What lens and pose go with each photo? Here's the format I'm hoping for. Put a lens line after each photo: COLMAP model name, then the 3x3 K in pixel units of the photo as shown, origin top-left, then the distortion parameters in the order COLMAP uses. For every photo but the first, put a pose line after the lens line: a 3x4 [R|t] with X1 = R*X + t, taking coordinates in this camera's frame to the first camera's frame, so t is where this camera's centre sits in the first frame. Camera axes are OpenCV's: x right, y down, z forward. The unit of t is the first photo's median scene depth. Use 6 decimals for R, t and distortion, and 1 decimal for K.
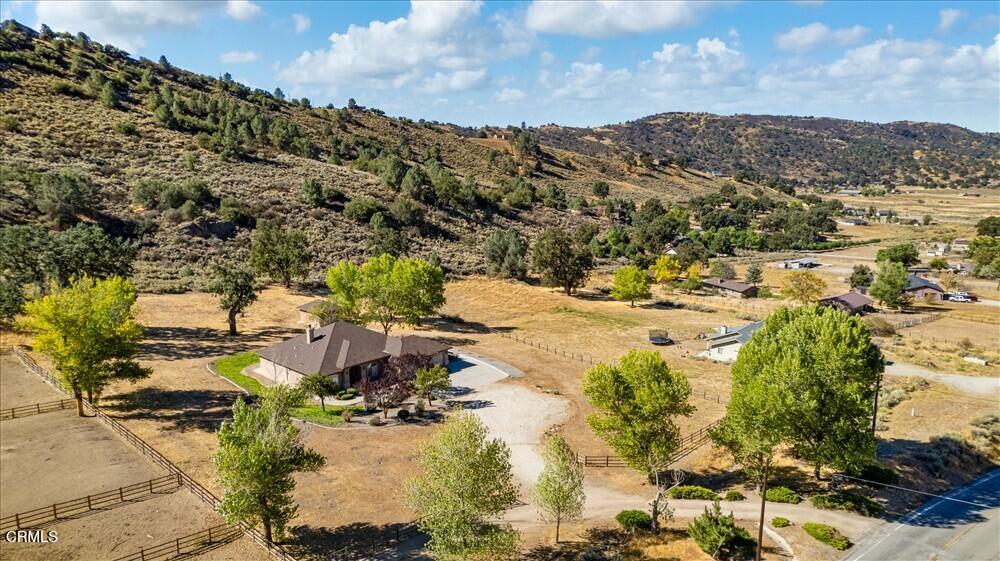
lens RADIAL K [[636.9, 0, 500.0], [0, 636.9, 280.5], [0, 0, 1]] dist [-0.067096, 0.073144]
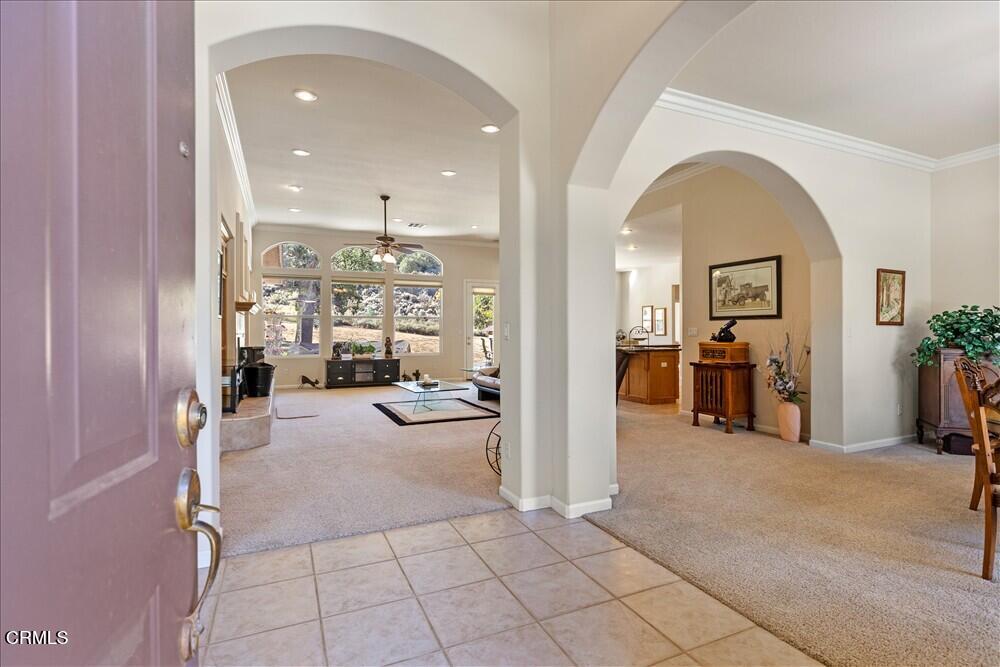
lens RADIAL K [[486.4, 0, 505.5], [0, 486.4, 331.4], [0, 0, 1]] dist [0.000043, -0.000186]
pose [[0.921349, 0.003446, -0.388722, -0.091195], [-0.071902, 0.984218, -0.161696, 0.057800], [0.382030, 0.176929, 0.907055, 0.380837]]
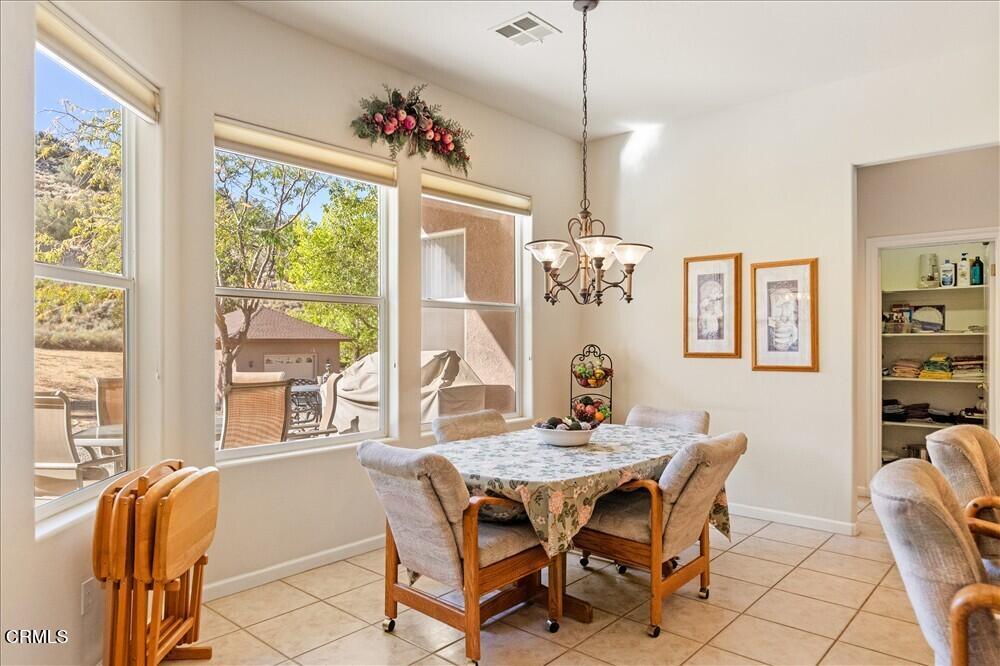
lens RADIAL K [[637.3, 0, 503.9], [0, 637.3, 340.3], [0, 0, 1]] dist [0.005879, 0.000909]
pose [[0.999738, 0.005215, 0.022288, -0.104150], [-0.001139, 0.983826, -0.179123, 0.050862], [-0.022861, 0.179050, 0.983574, 0.417783]]
